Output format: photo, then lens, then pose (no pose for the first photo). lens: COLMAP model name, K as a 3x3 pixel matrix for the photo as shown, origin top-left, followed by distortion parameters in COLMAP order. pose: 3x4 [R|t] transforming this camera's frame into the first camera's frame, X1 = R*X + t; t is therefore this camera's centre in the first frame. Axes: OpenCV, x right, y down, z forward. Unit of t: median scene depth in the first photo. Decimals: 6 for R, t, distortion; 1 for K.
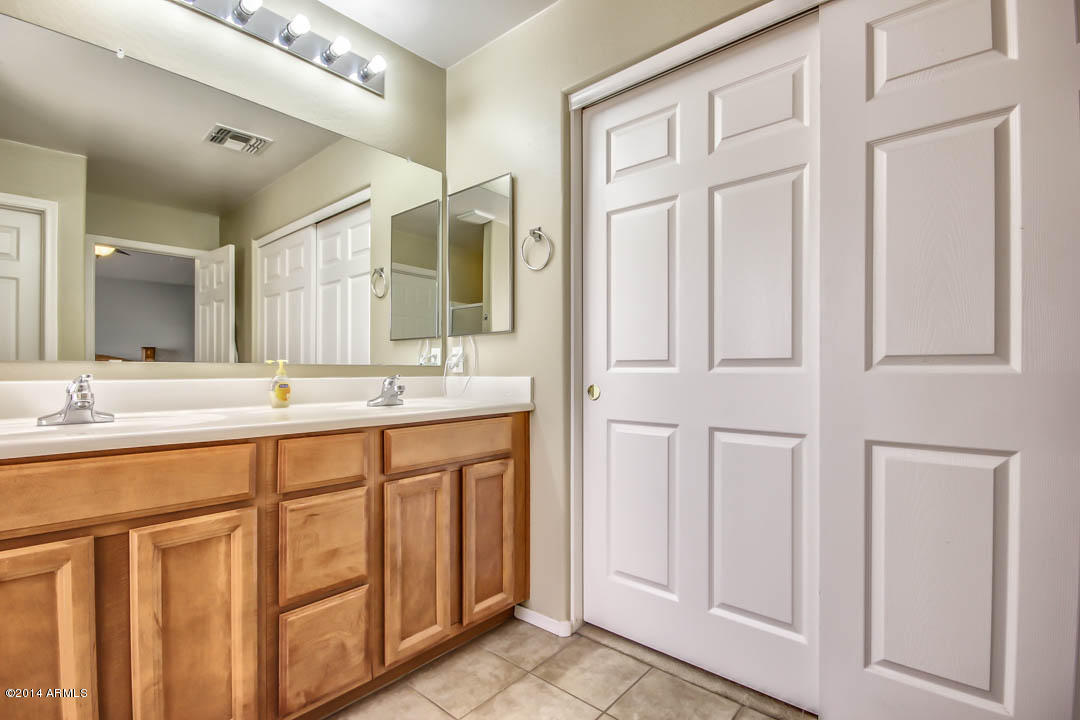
lens RADIAL K [[505.6, 0, 542.6], [0, 505.6, 369.7], [0, 0, 1]] dist [-0.002894, -0.000962]
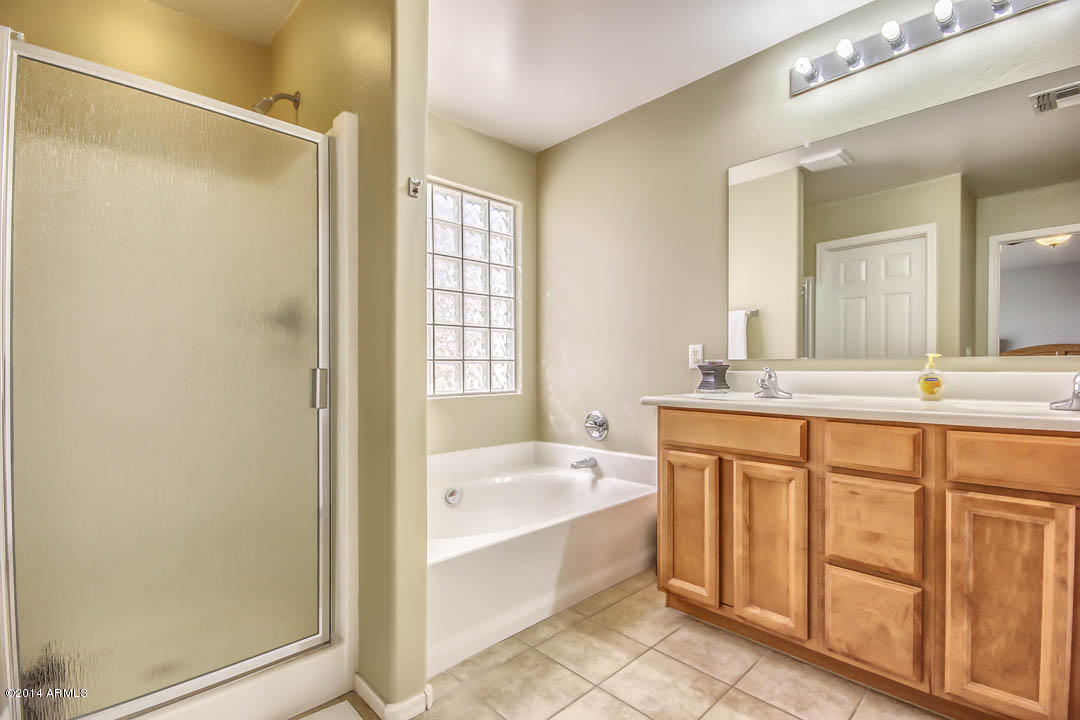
lens RADIAL K [[505.6, 0, 542.5], [0, 505.6, 362.9], [0, 0, 1]] dist [-0.002894, -0.000962]
pose [[-0.087418, -0.000493, -0.996172, 0.687437], [0.002635, 0.999996, -0.000726, -0.002692], [0.996168, -0.002688, -0.087417, 0.383872]]
